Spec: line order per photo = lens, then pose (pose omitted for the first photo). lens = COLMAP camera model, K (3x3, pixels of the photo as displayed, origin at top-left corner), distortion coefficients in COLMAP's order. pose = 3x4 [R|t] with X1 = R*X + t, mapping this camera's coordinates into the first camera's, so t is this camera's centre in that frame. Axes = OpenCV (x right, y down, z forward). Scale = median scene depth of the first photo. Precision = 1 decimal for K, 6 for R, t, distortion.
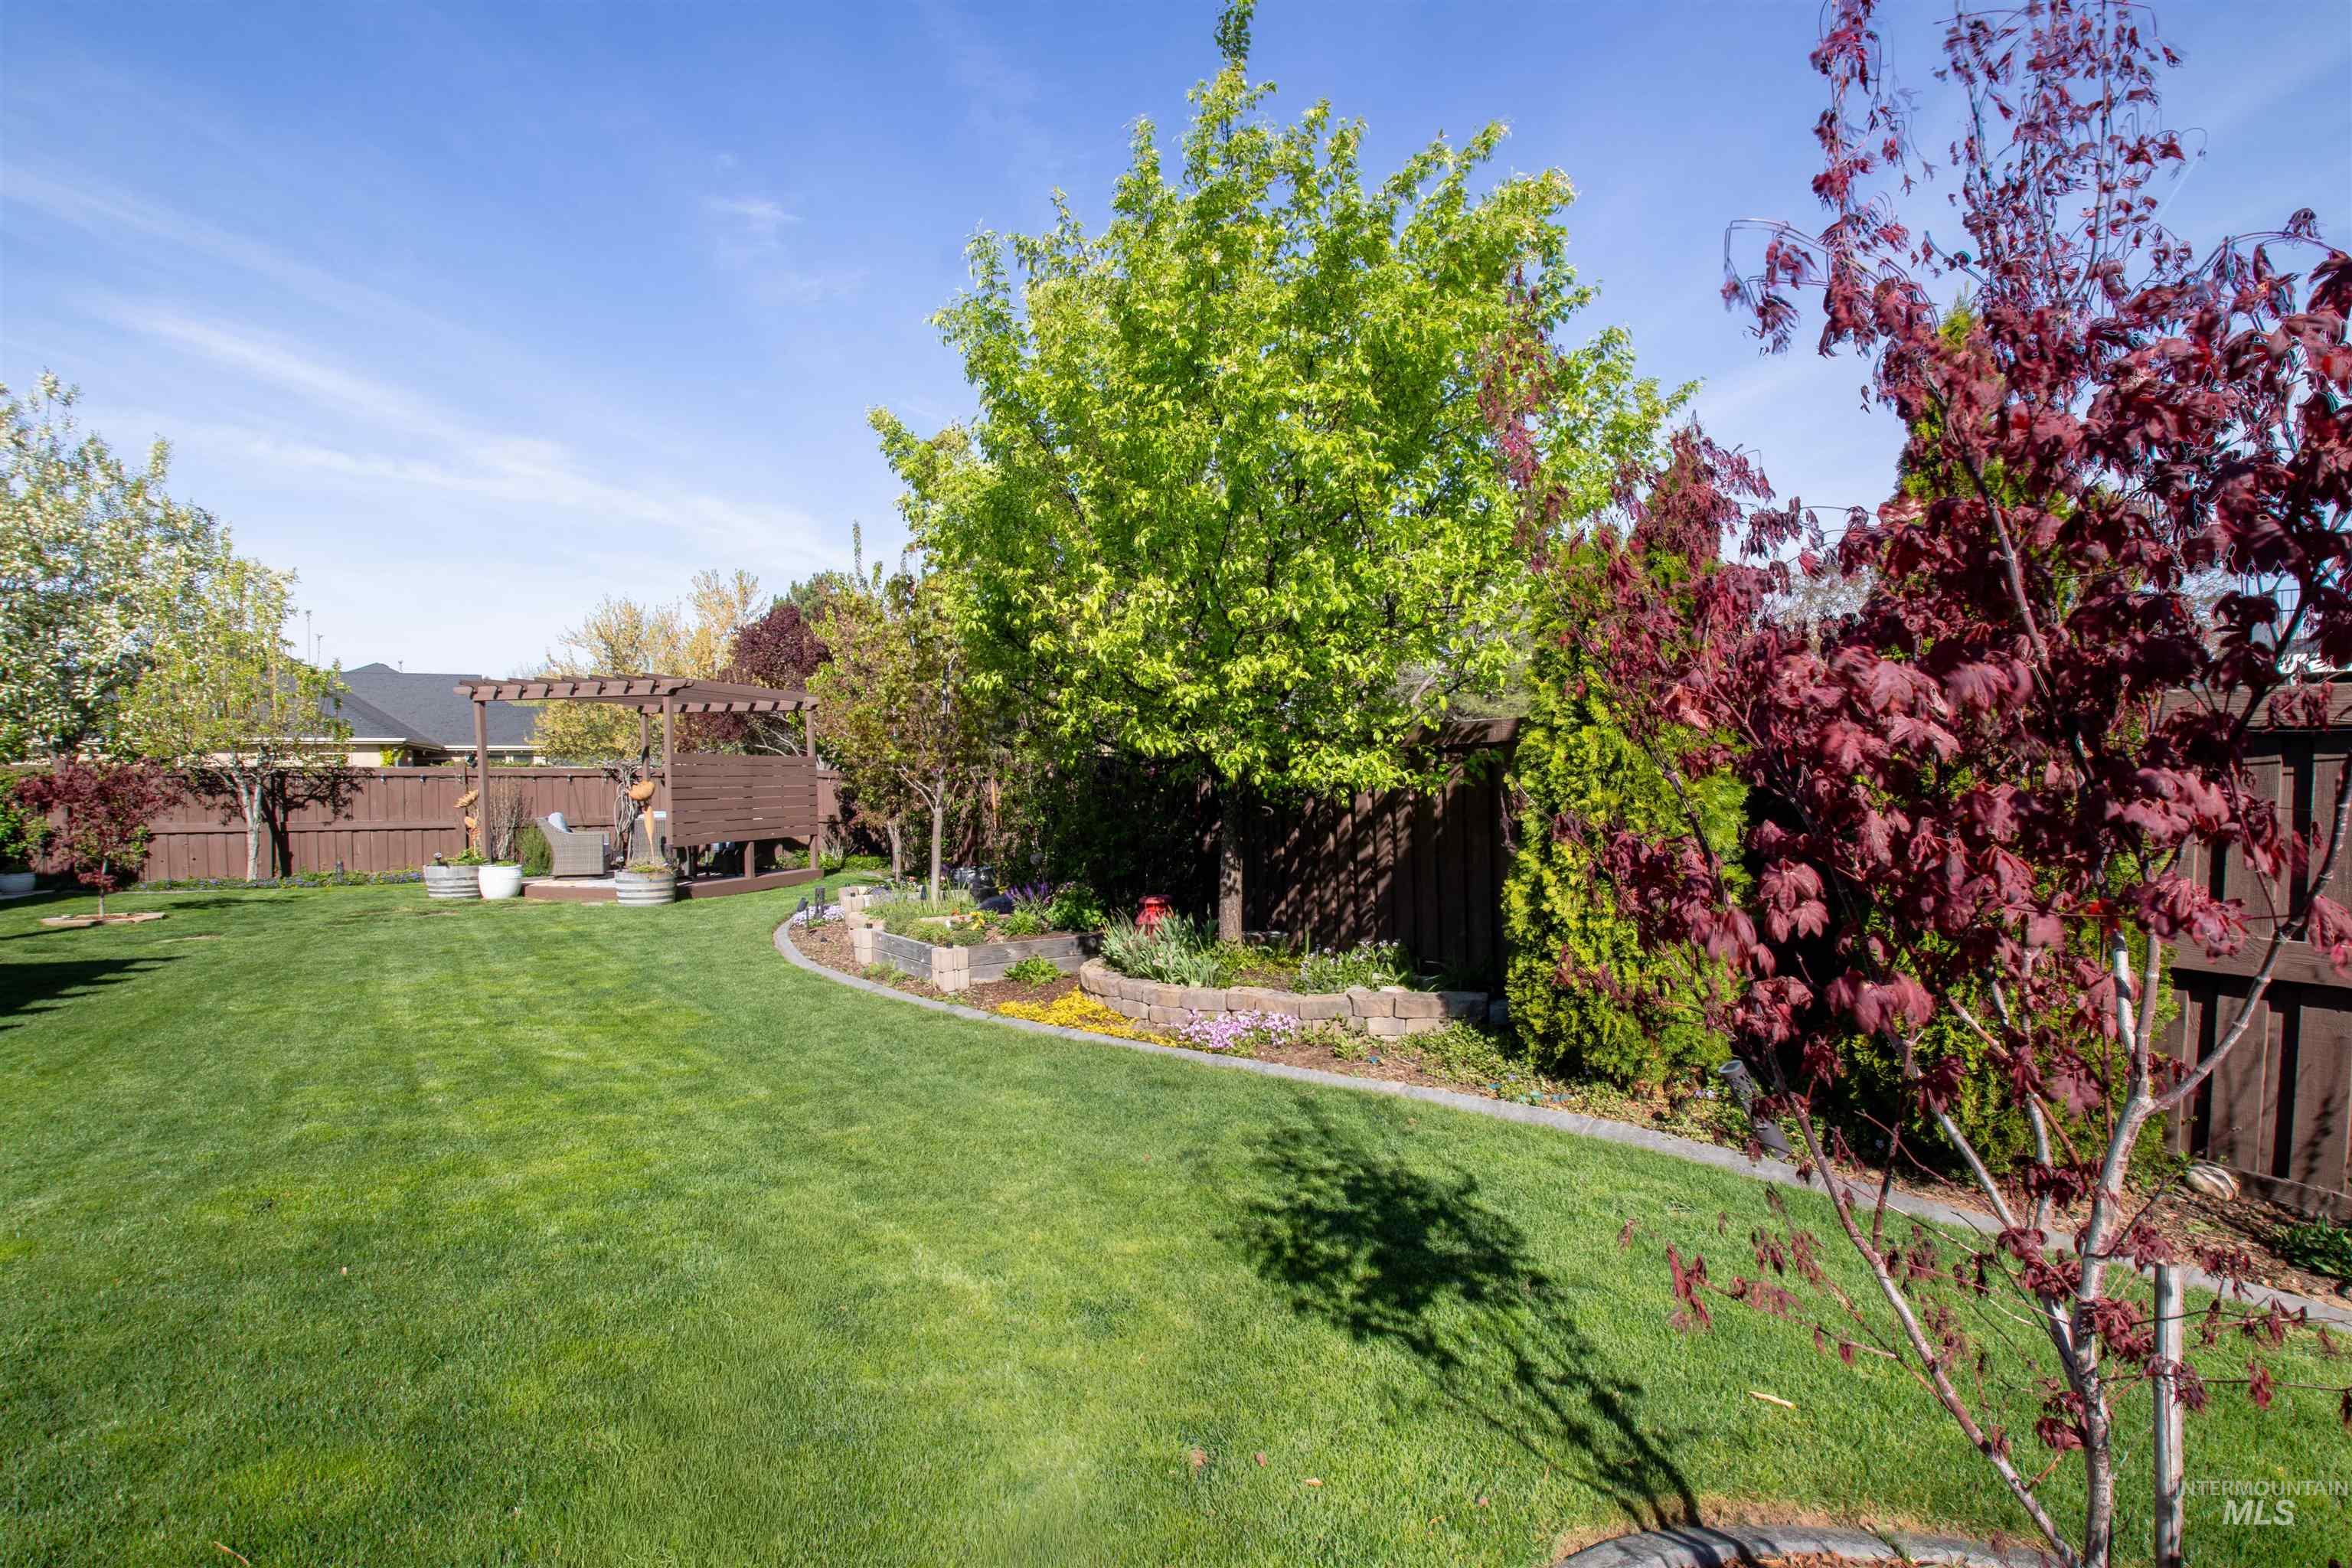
lens RADIAL K [[1108.9, 0, 1179.2], [0, 1108.9, 821.4], [0, 0, 1]] dist [-0.003530, -0.000215]
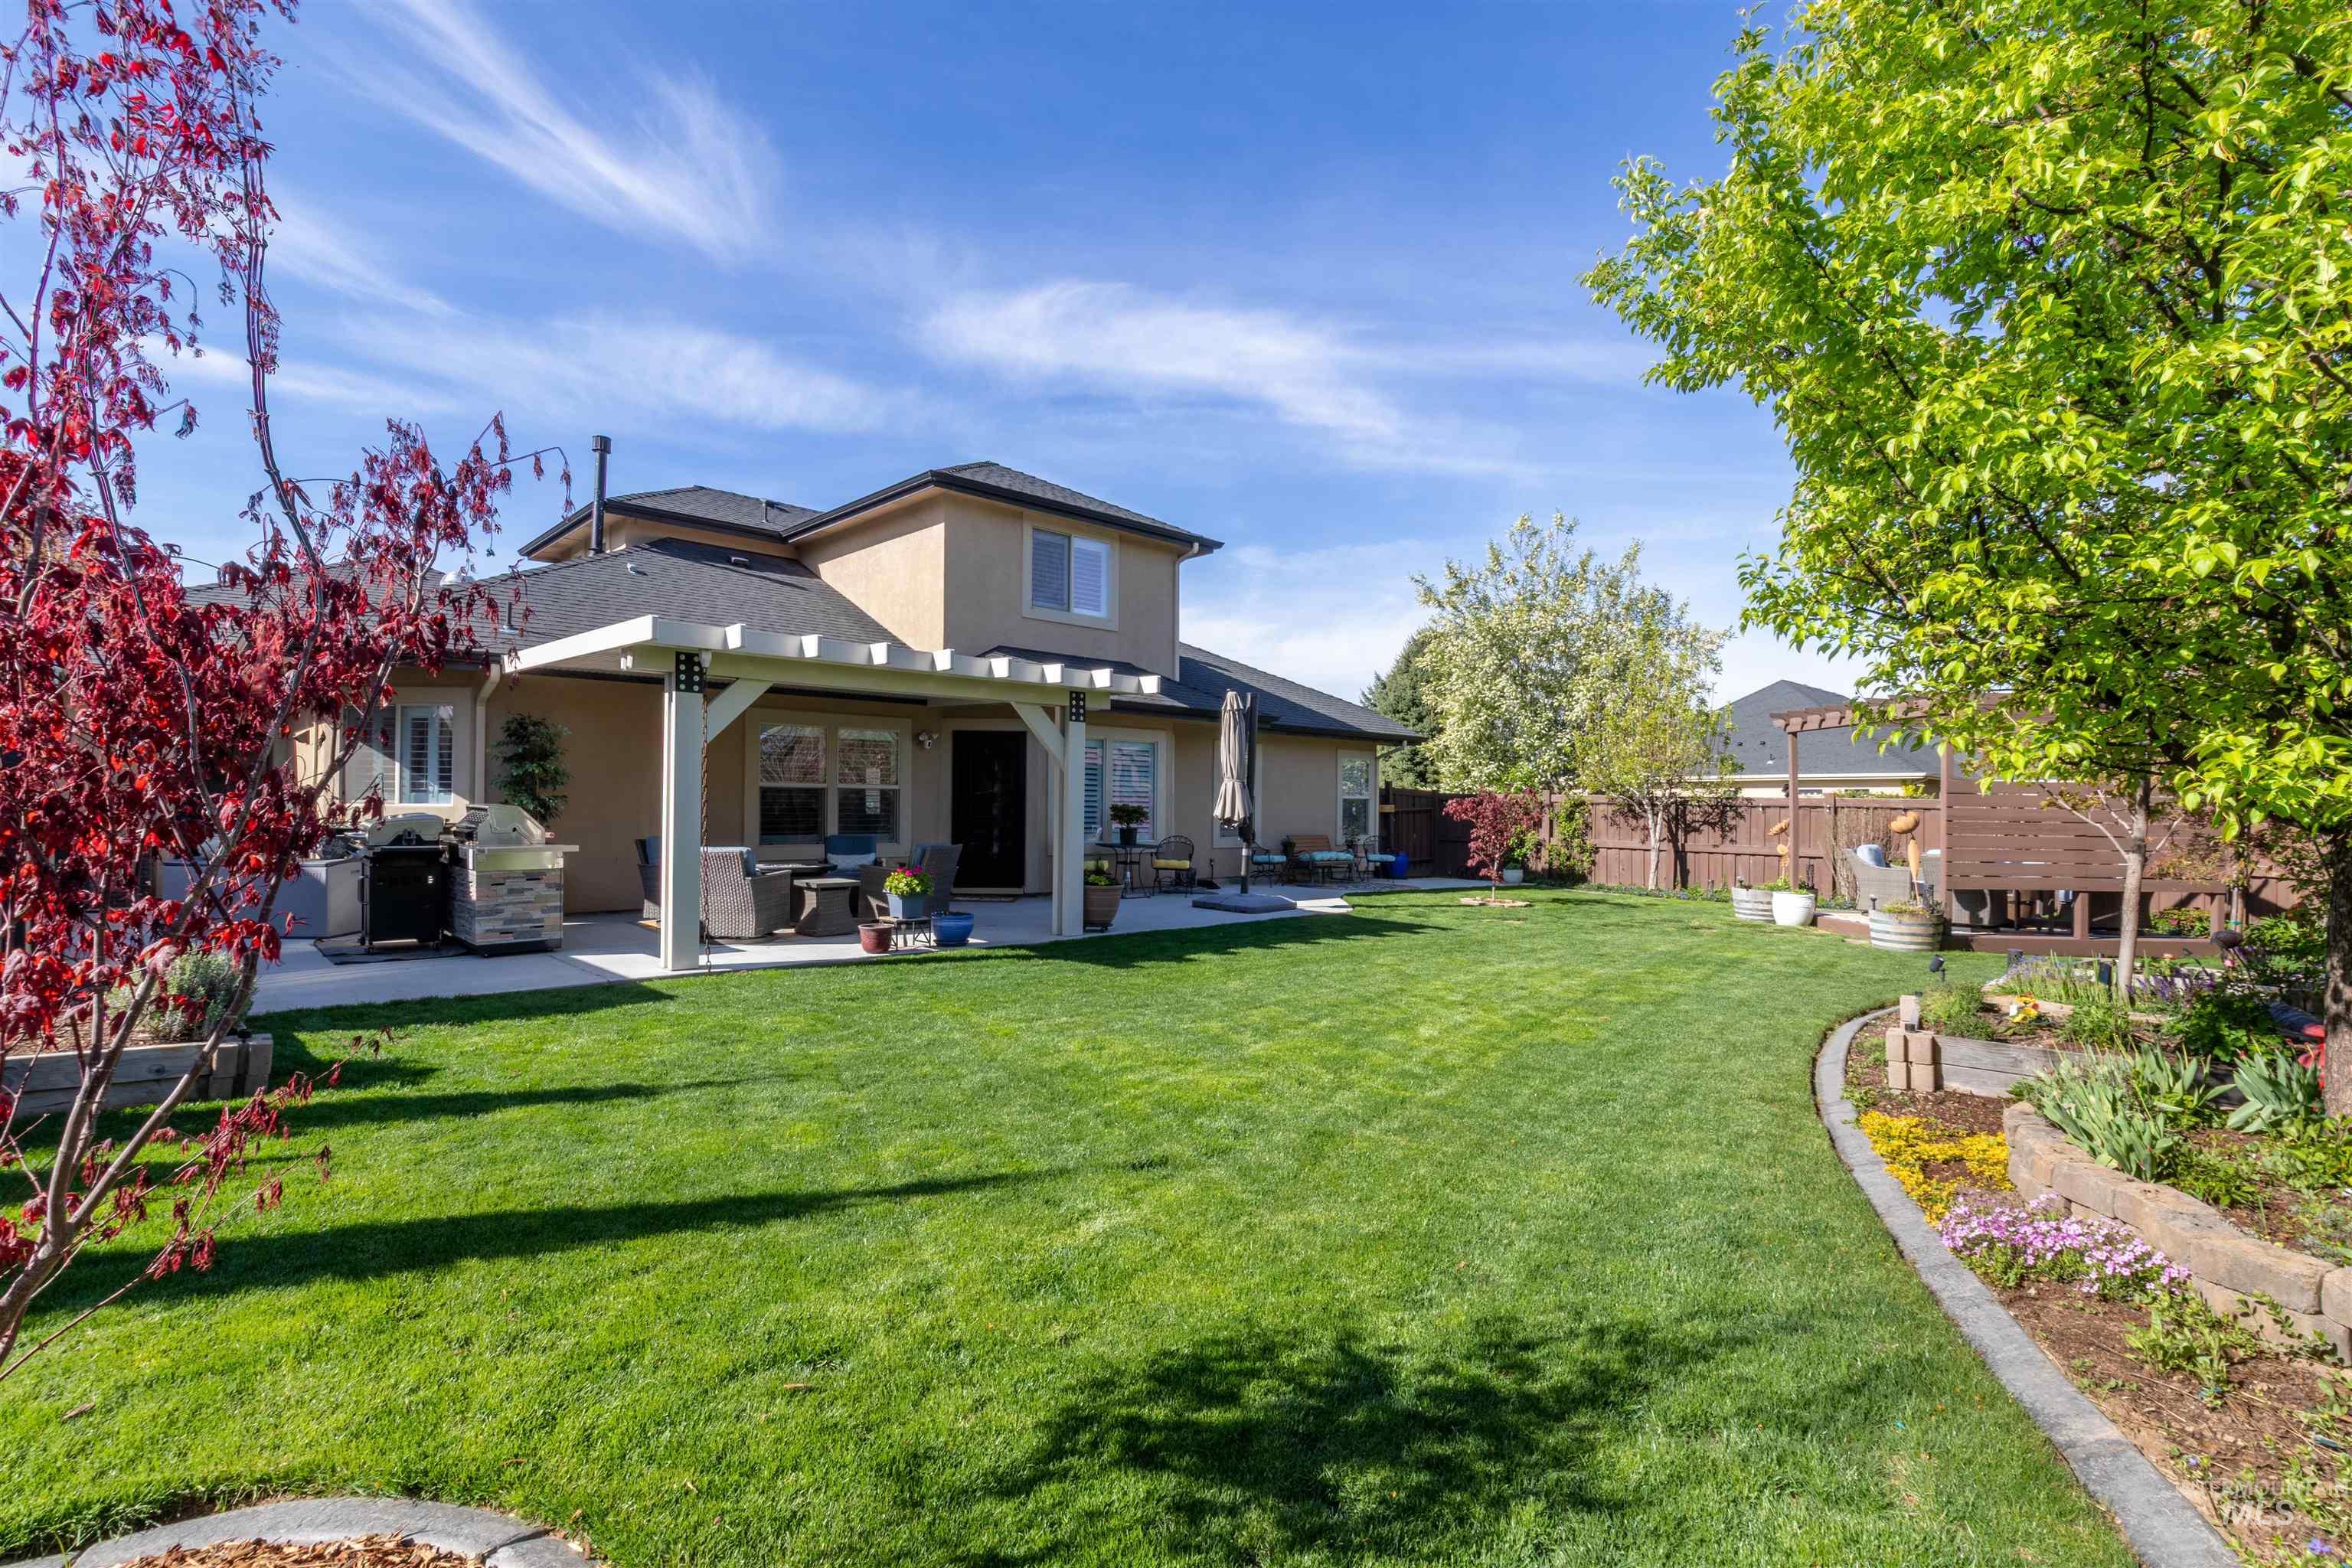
lens RADIAL K [[1108.9, 0, 1179.2], [0, 1108.9, 821.4], [0, 0, 1]] dist [-0.003530, -0.000215]
pose [[0.264916, 0.022446, -0.964010, 0.210854], [-0.055859, 0.998407, 0.007896, -0.002139], [0.962652, 0.051756, 0.265748, 0.179933]]
